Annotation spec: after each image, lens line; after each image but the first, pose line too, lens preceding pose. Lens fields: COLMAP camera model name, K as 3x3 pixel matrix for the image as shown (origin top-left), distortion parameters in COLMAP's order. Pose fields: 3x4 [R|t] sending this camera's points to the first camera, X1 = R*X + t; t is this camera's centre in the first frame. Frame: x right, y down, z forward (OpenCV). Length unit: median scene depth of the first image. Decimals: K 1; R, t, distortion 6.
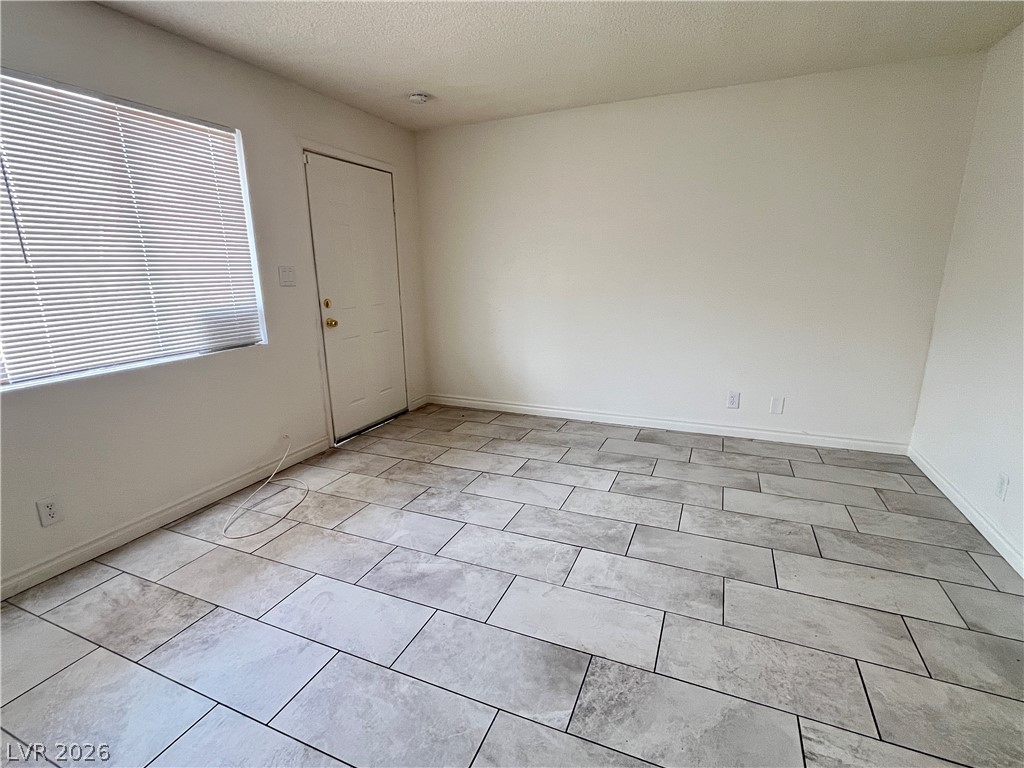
lens RADIAL K [[487.2, 0, 513.9], [0, 487.2, 387.3], [0, 0, 1]] dist [-0.001994, -0.000026]
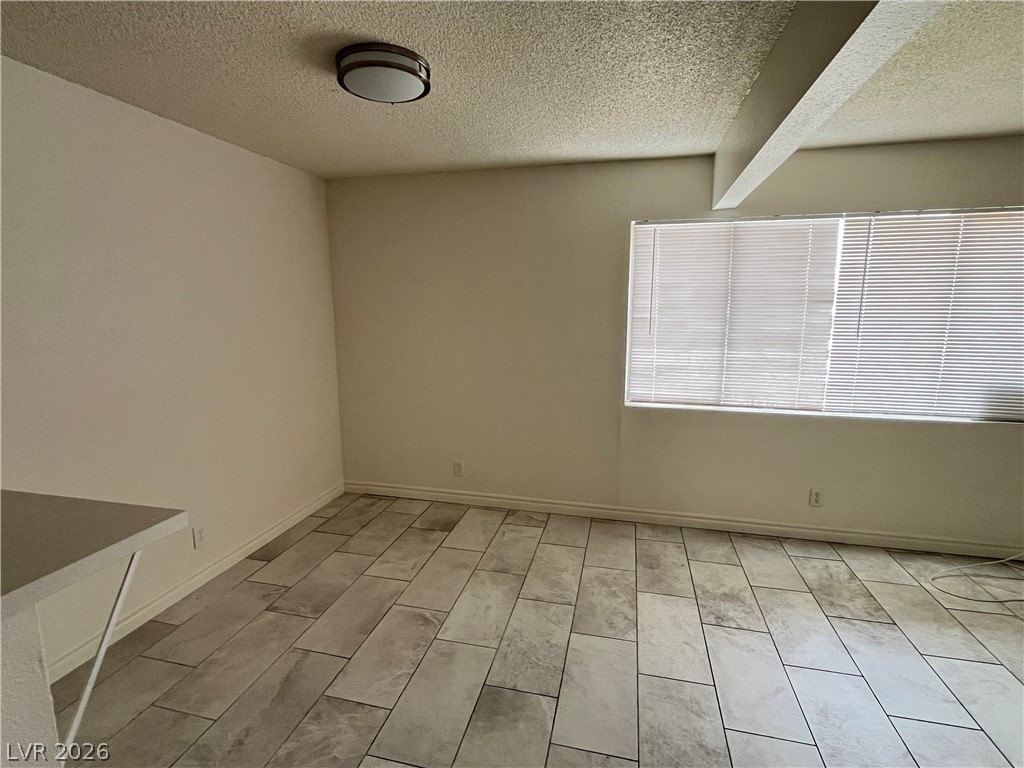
lens RADIAL K [[487.2, 0, 515.0], [0, 487.2, 387.0], [0, 0, 1]] dist [-0.001994, -0.000026]
pose [[0.165147, 0.179346, -0.969825, 0.259333], [-0.238882, 0.961322, 0.137096, -0.052129], [0.956902, 0.209033, 0.201602, -0.238142]]
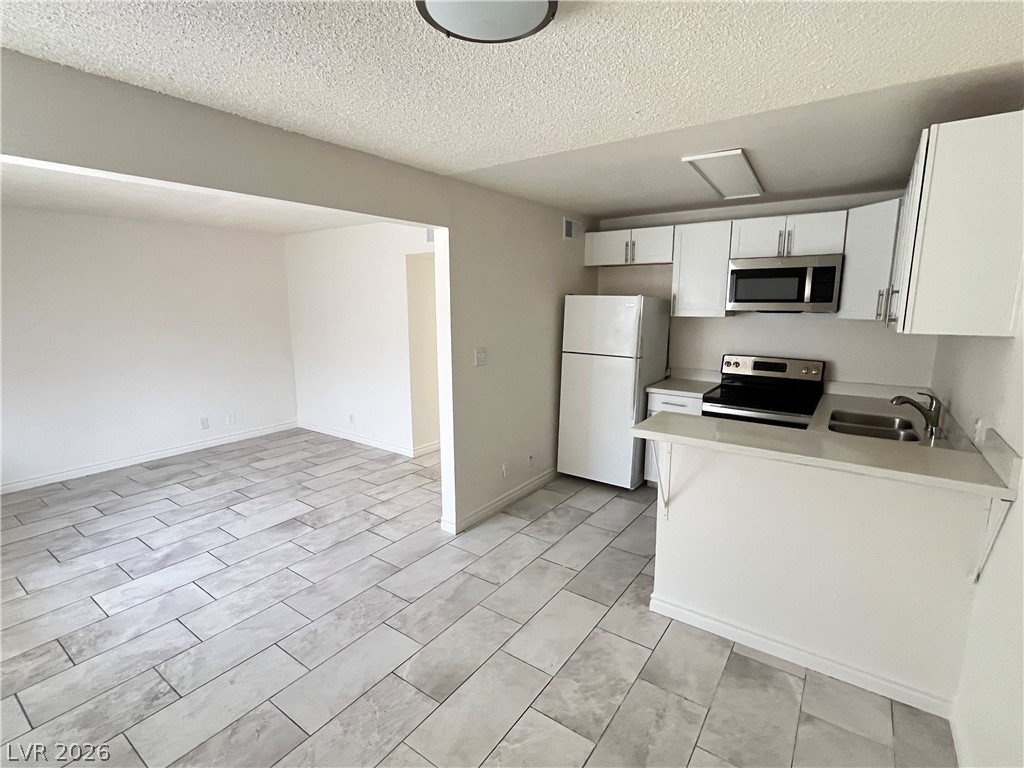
lens RADIAL K [[487.2, 0, 512.8], [0, 487.2, 383.5], [0, 0, 1]] dist [-0.001994, -0.000026]
pose [[0.216464, -0.152771, 0.964264, -1.211715], [0.234175, 0.966972, 0.100631, -0.031101], [-0.947790, 0.204024, 0.245090, -0.459589]]
